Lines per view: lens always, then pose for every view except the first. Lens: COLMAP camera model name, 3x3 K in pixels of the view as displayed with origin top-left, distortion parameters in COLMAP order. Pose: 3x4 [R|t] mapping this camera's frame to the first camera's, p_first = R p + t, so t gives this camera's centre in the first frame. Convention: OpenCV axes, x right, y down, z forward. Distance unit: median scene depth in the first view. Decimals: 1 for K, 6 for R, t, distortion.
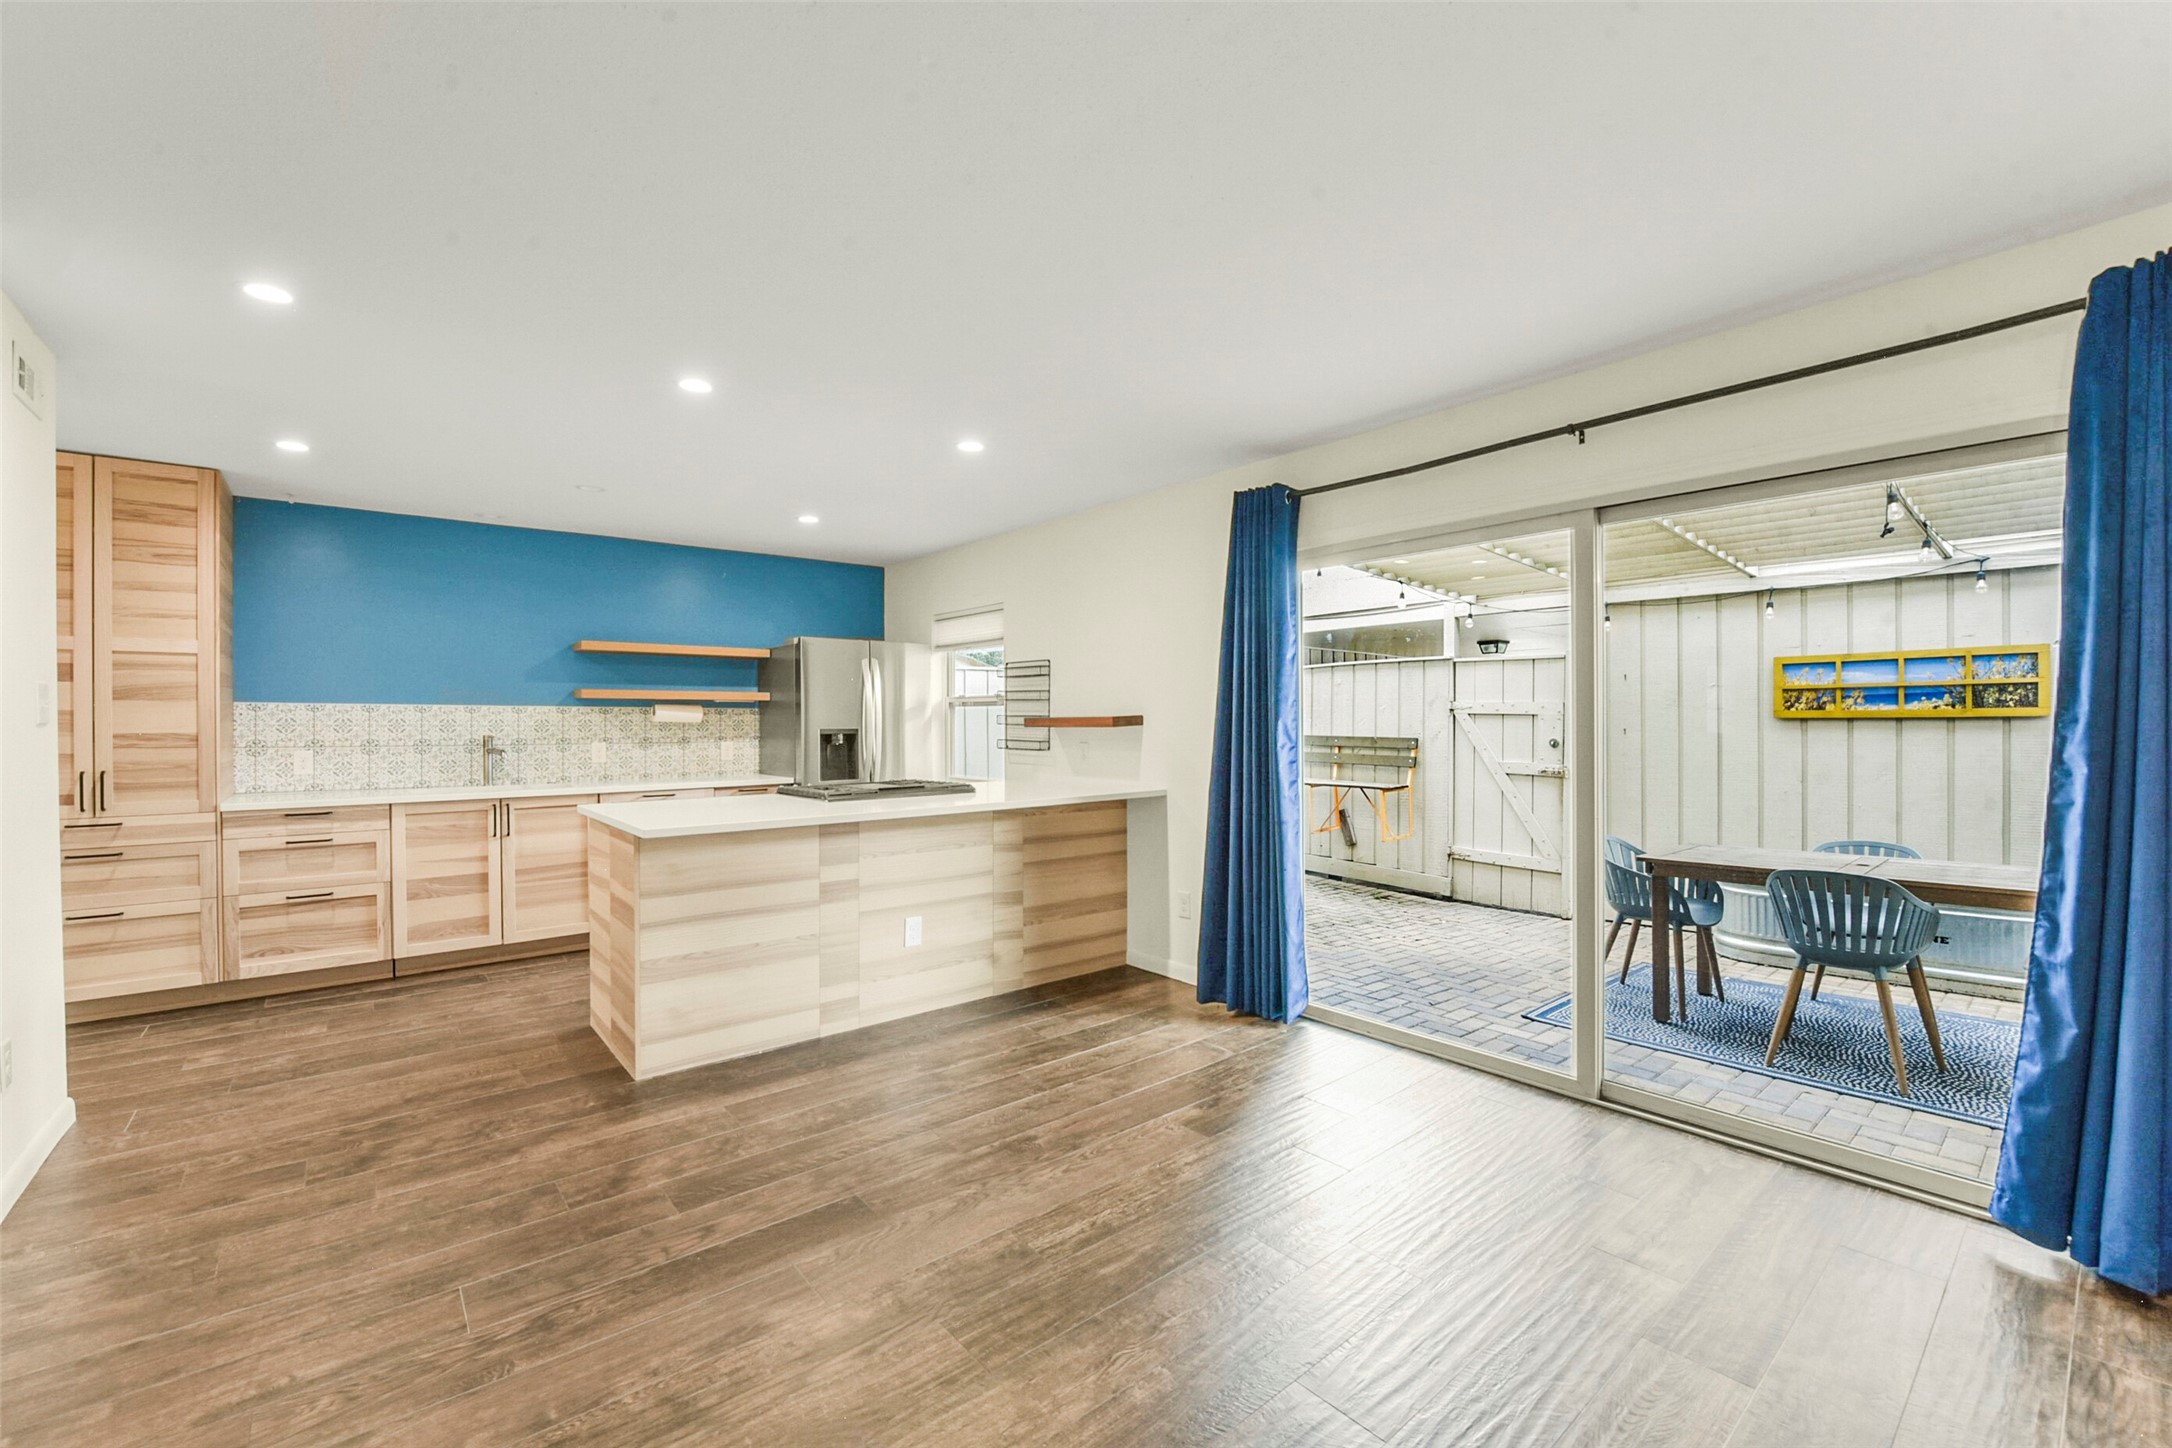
lens RADIAL K [[885.6, 0, 1093.8], [0, 885.6, 723.8], [0, 0, 1]] dist [-0.021487, -0.000258]
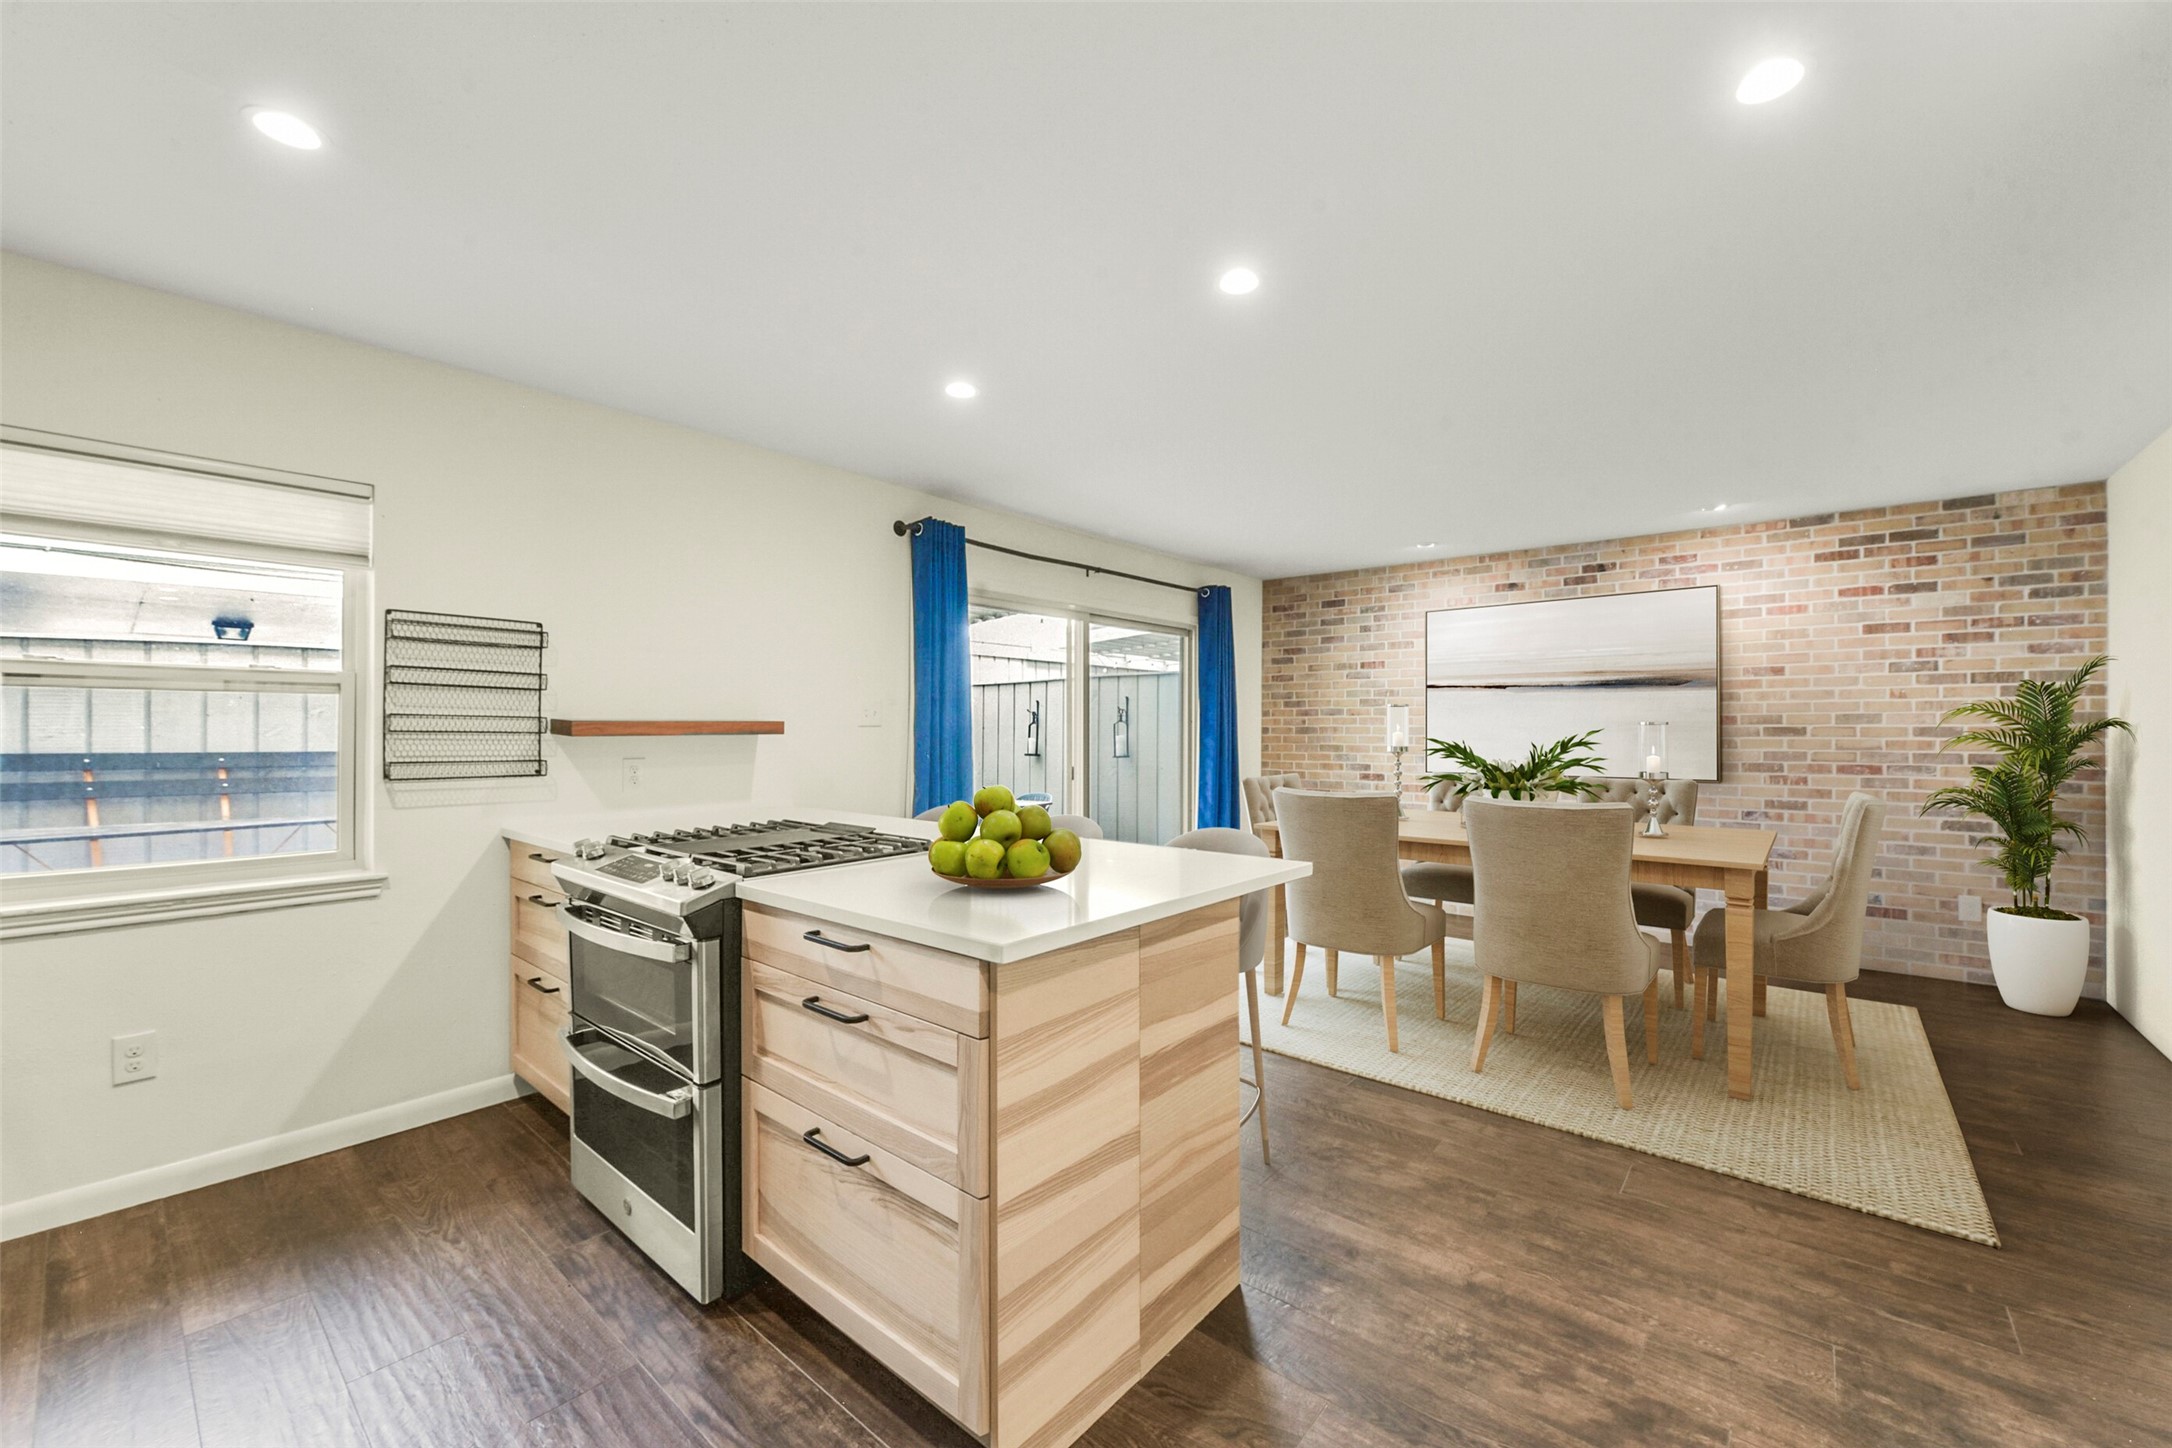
lens RADIAL K [[853.1, 0, 1086.0], [0, 853.1, 724.0], [0, 0, 1]] dist [-0.015508, -0.000146]
pose [[-0.157343, 0.008280, 0.987509, -0.844052], [0.003934, 0.999962, -0.007757, 0.002151], [-0.987536, 0.002664, -0.157370, 0.910026]]
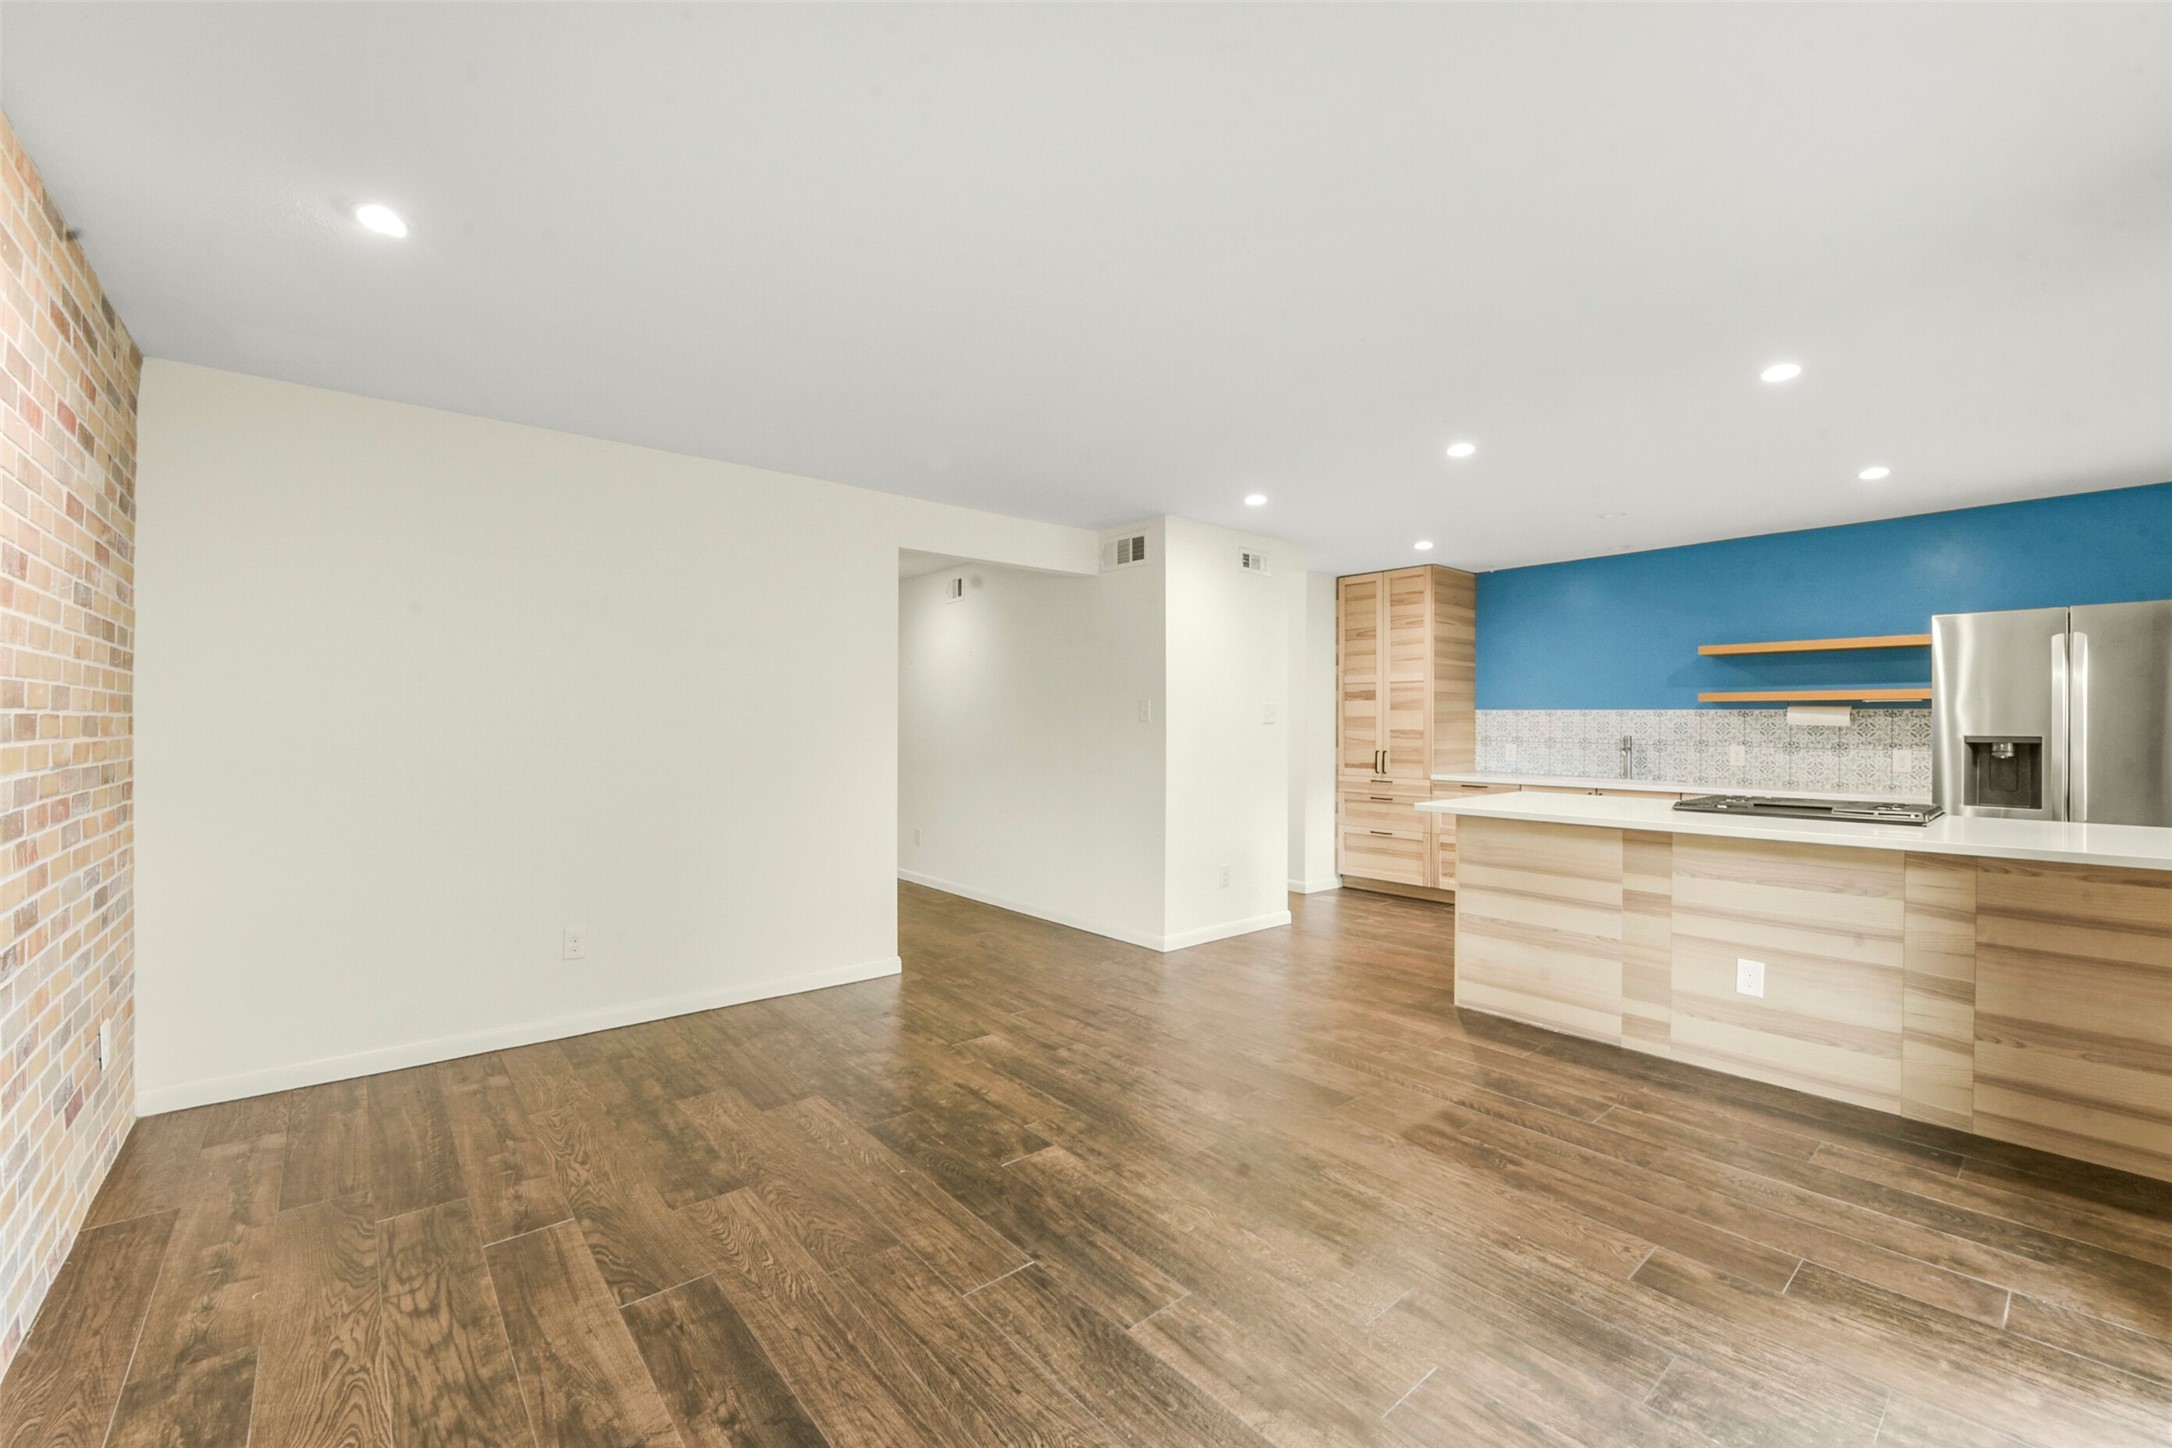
lens RADIAL K [[885.6, 0, 1093.8], [0, 885.6, 723.8], [0, 0, 1]] dist [-0.021487, -0.000258]
pose [[0.004435, 0.002898, -0.999986, 0.567576], [-0.008022, 0.999964, 0.002862, -0.000404], [0.999958, 0.008009, 0.004458, 0.352311]]
